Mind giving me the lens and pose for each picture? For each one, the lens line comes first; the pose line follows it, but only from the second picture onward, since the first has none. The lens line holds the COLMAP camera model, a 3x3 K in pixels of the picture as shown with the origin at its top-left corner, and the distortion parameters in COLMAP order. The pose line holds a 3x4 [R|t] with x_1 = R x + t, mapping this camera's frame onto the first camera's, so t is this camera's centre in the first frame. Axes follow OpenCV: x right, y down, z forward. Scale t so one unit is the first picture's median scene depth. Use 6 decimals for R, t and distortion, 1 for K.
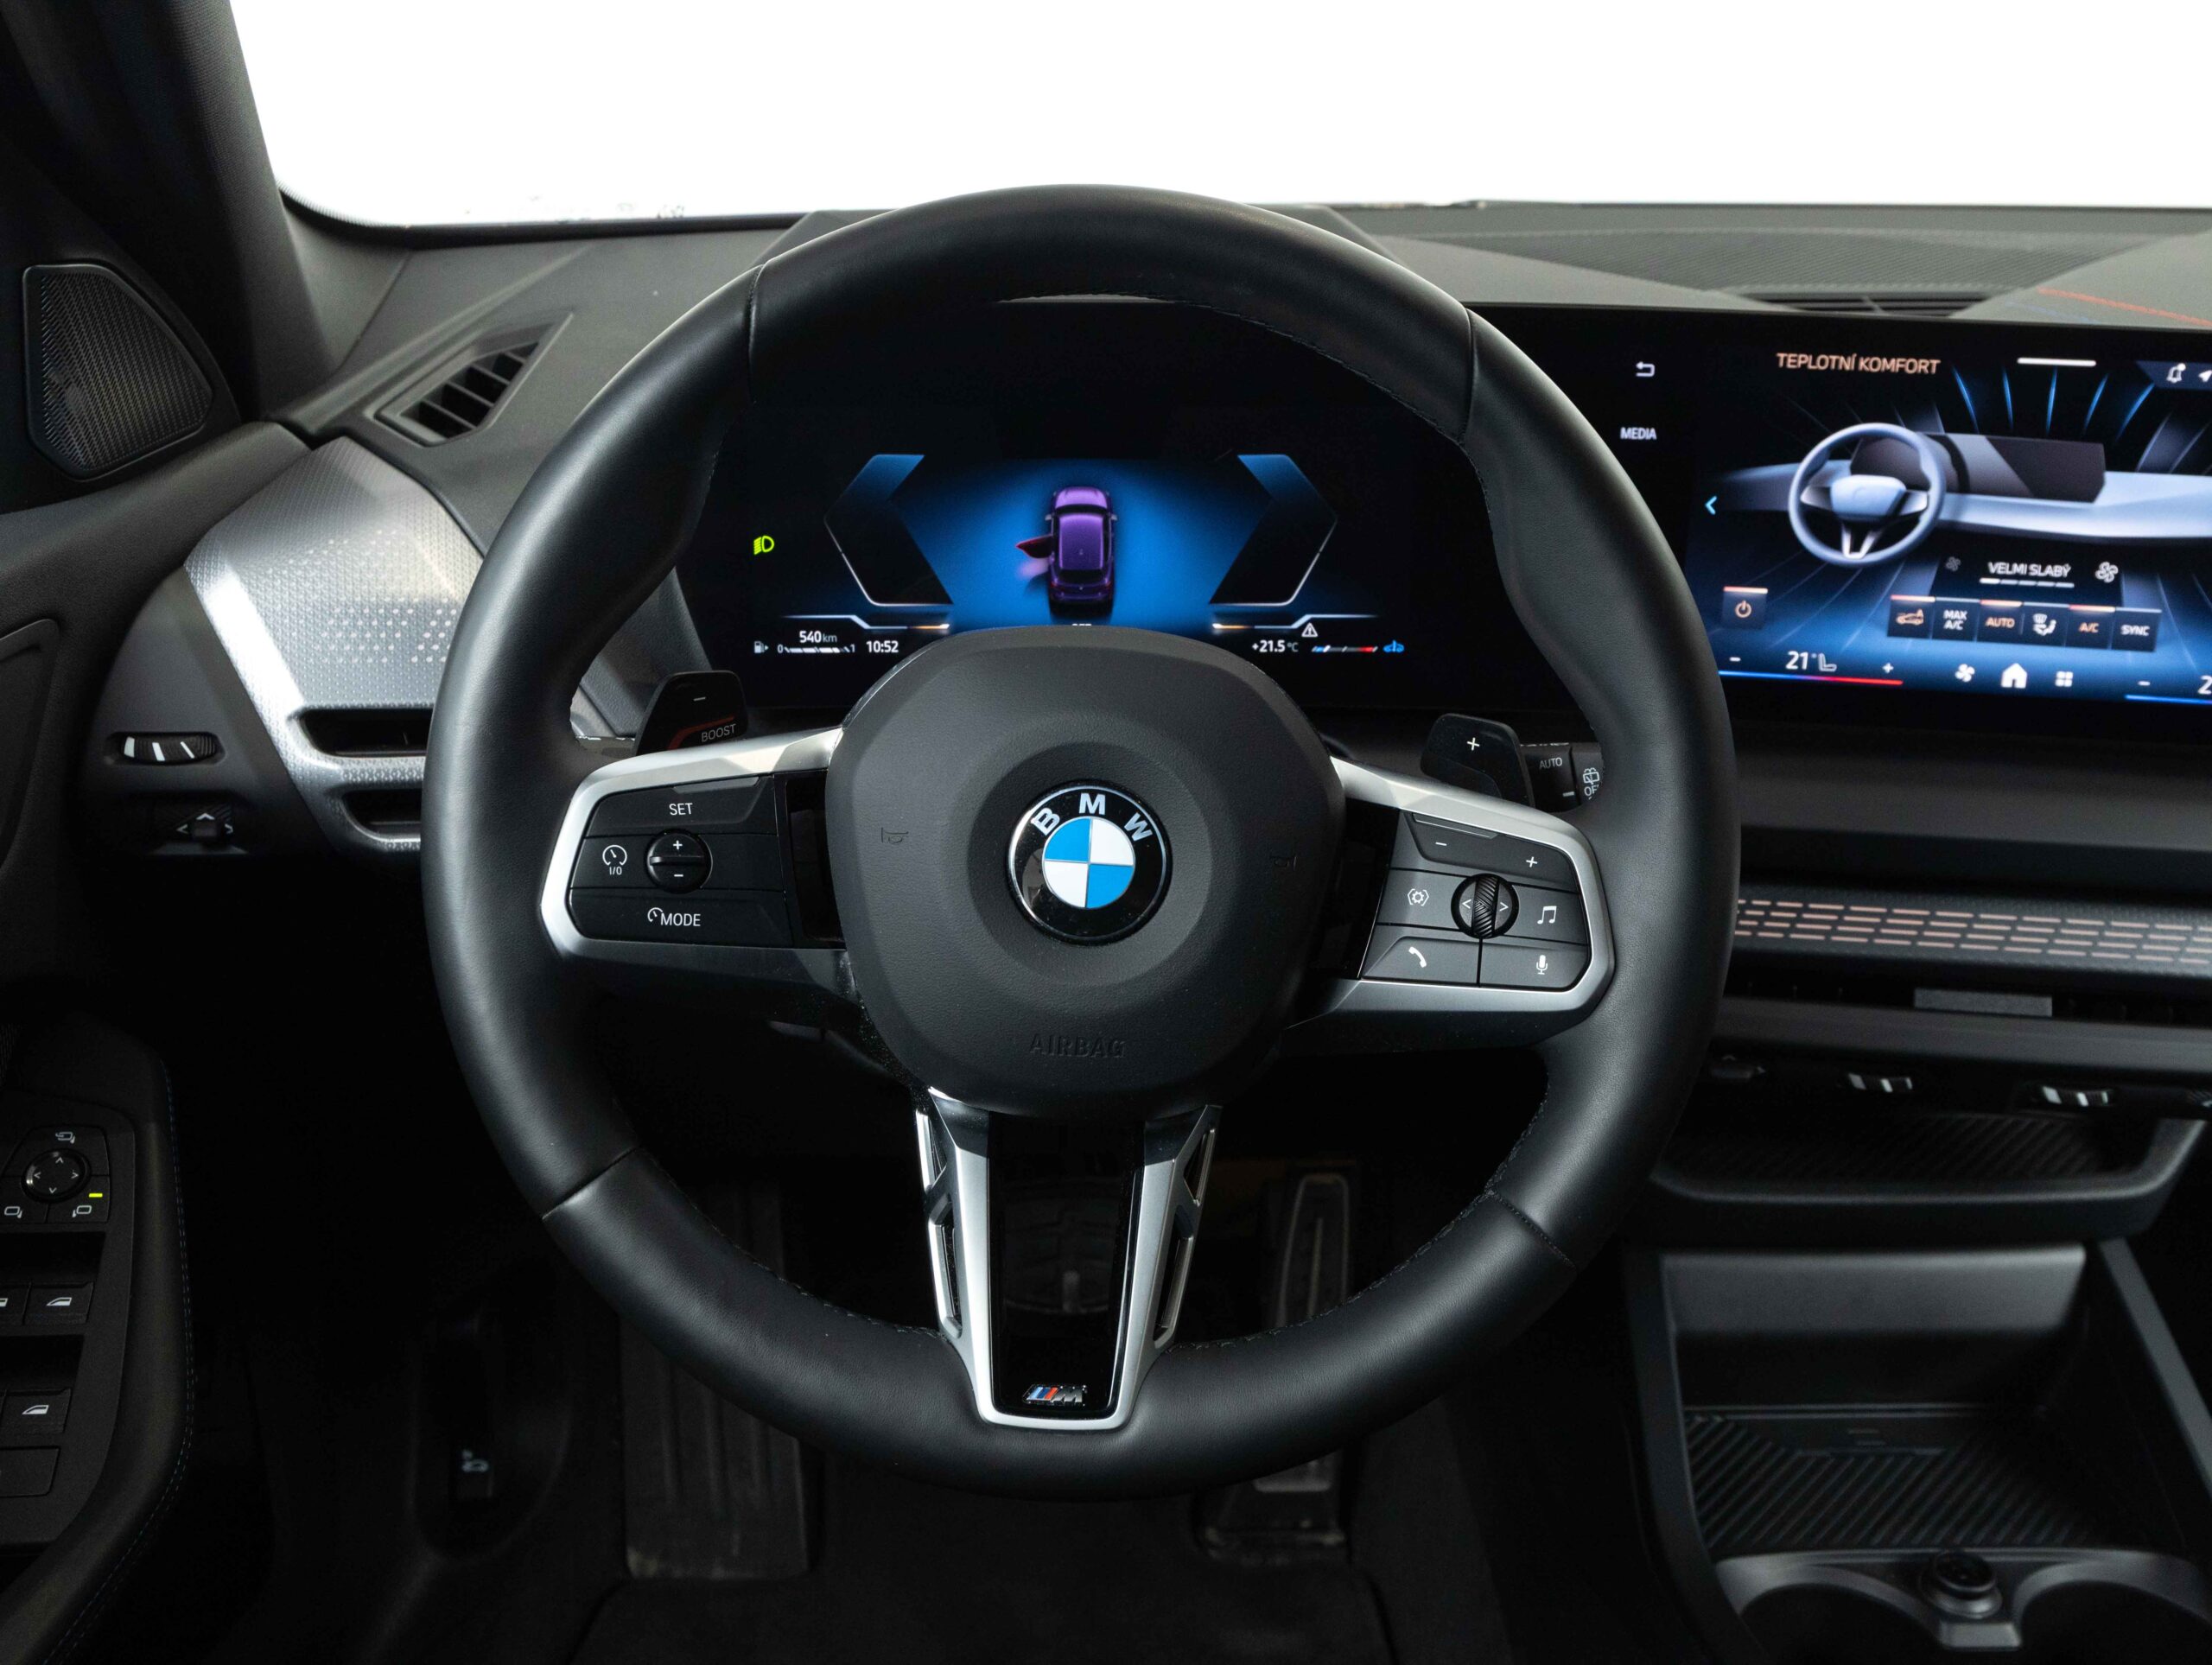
lens RADIAL K [[2166.1, 0, 1106.0], [0, 2166.1, 832.5], [0, 0, 1]] dist [0.011274, 0.010156]
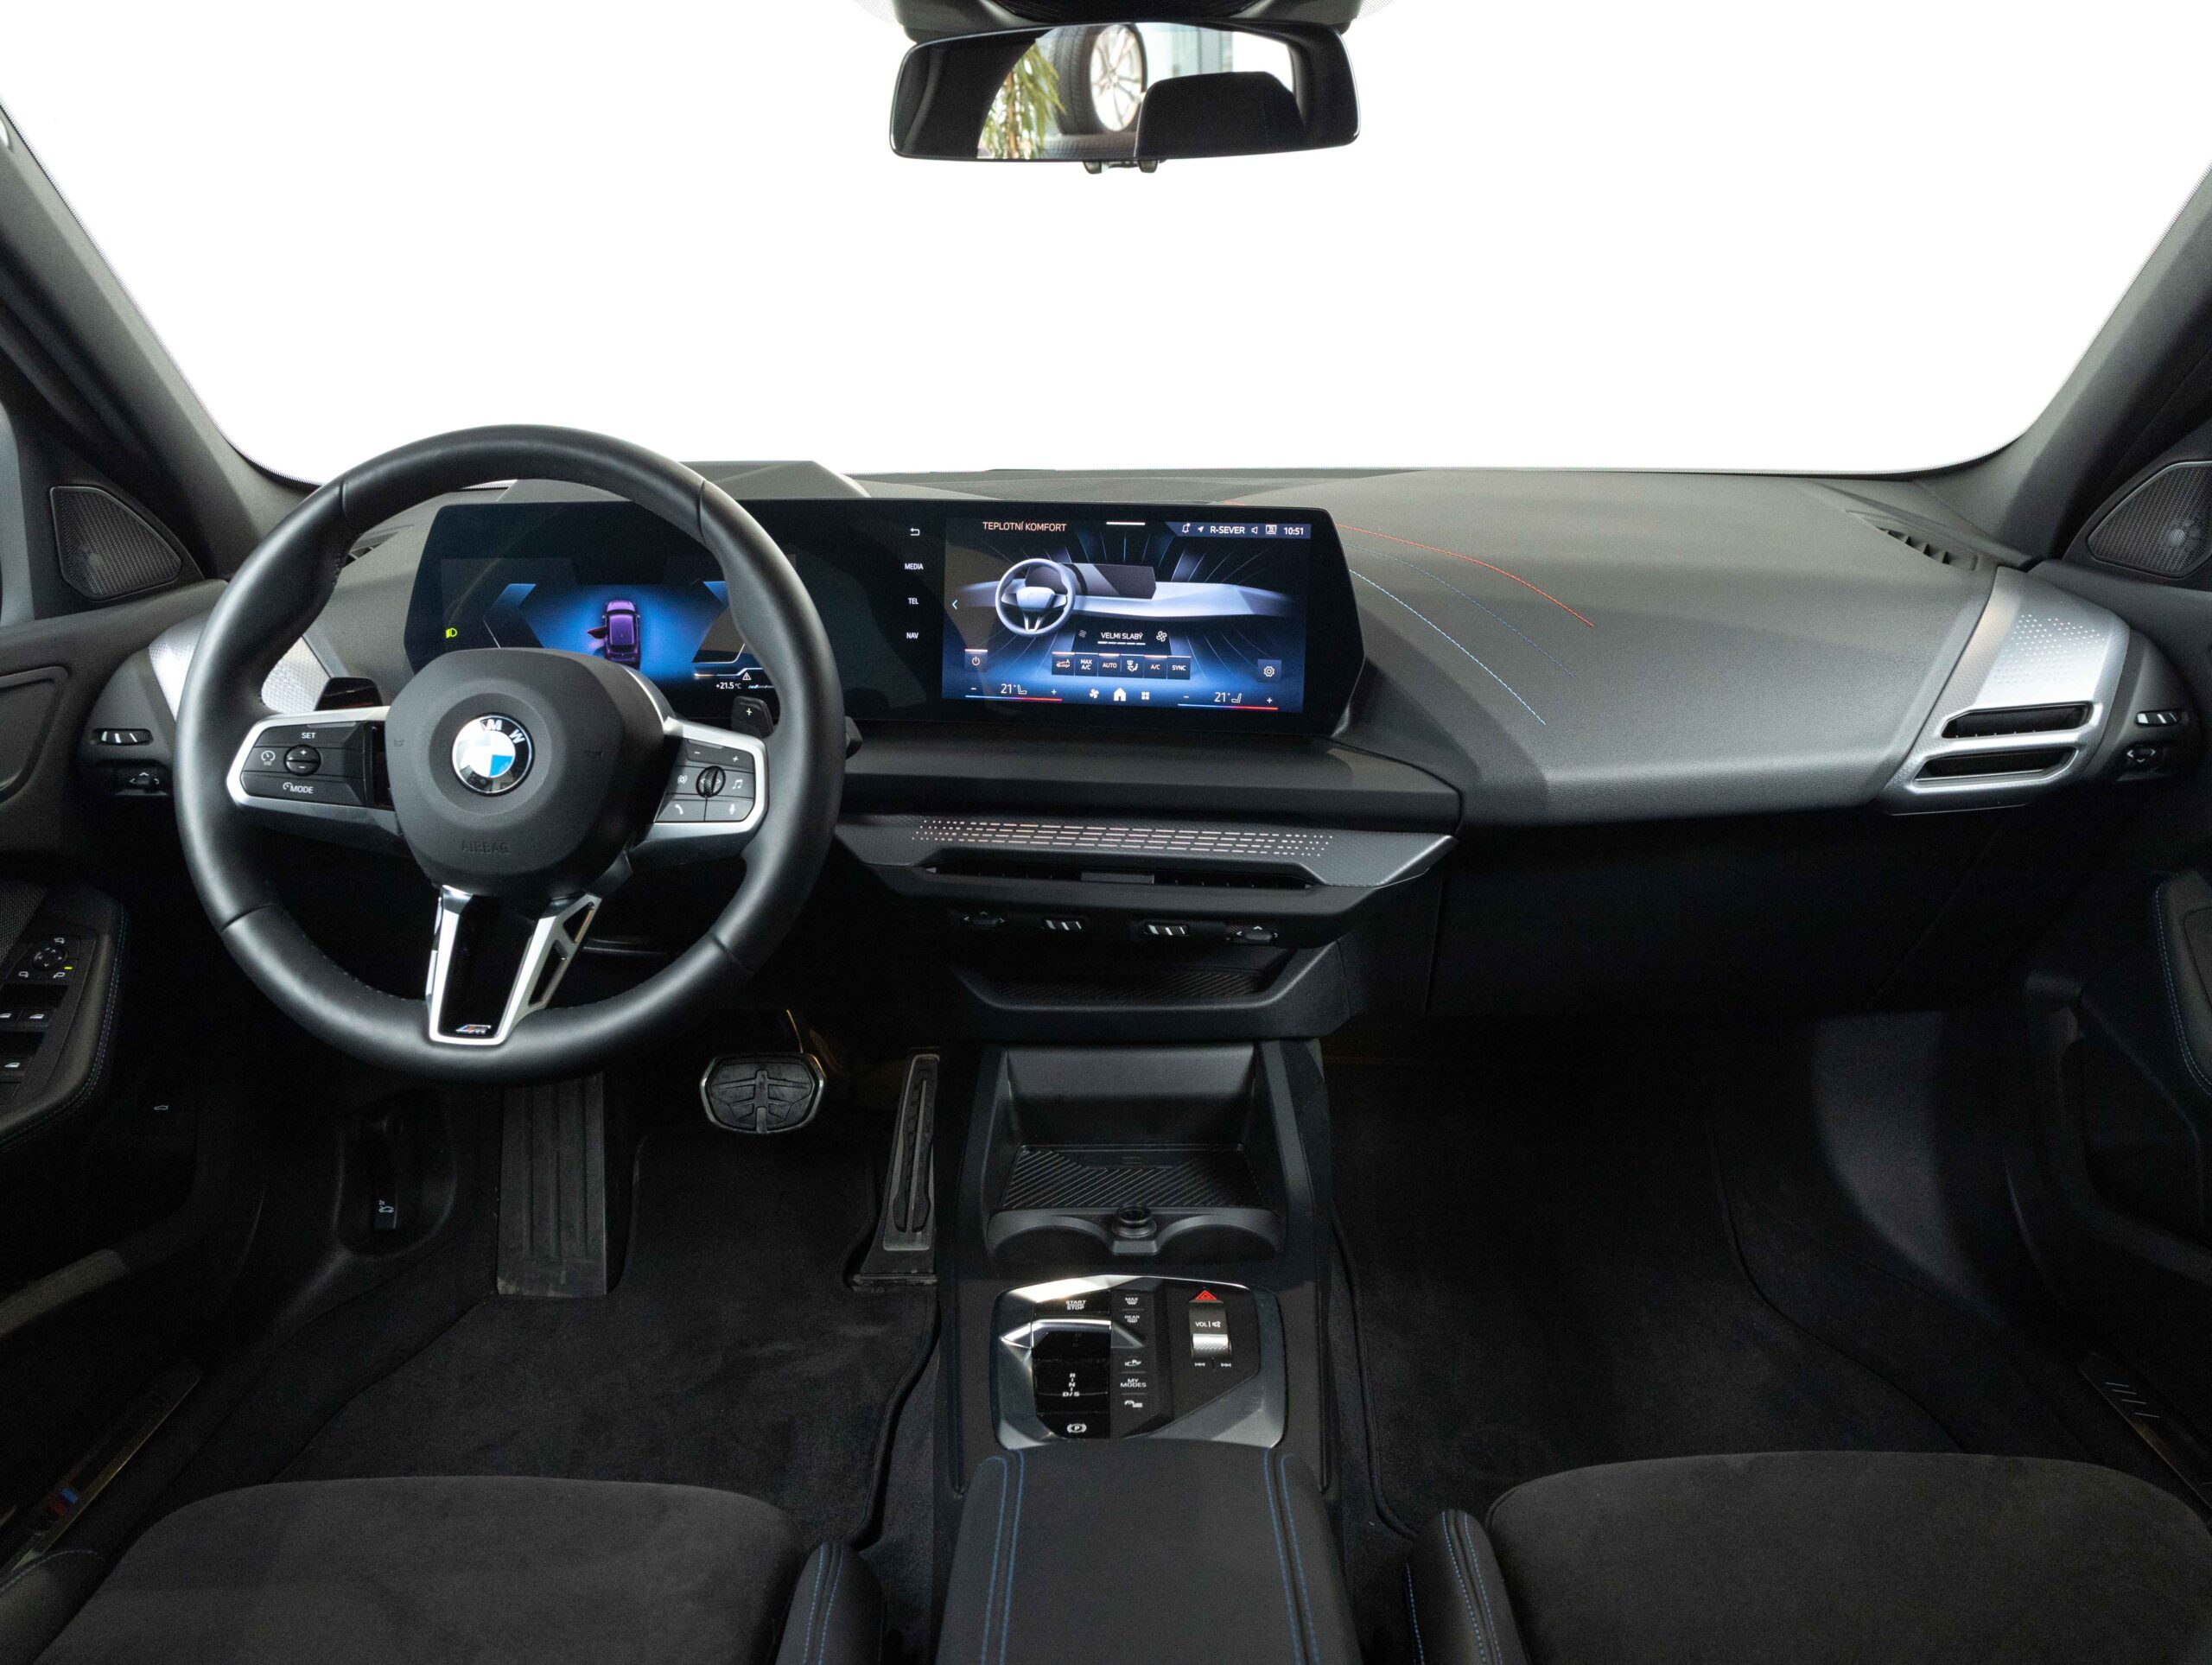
lens RADIAL K [[1545.5, 0, 1106.0], [0, 1545.5, 832.5], [0, 0, 1]] dist [-0.024963, 0.001351]
pose [[0.999171, -0.006208, -0.040242, 0.463490], [0.002331, 0.995409, -0.095684, 0.168409], [0.040652, 0.095511, 0.994598, -0.279314]]
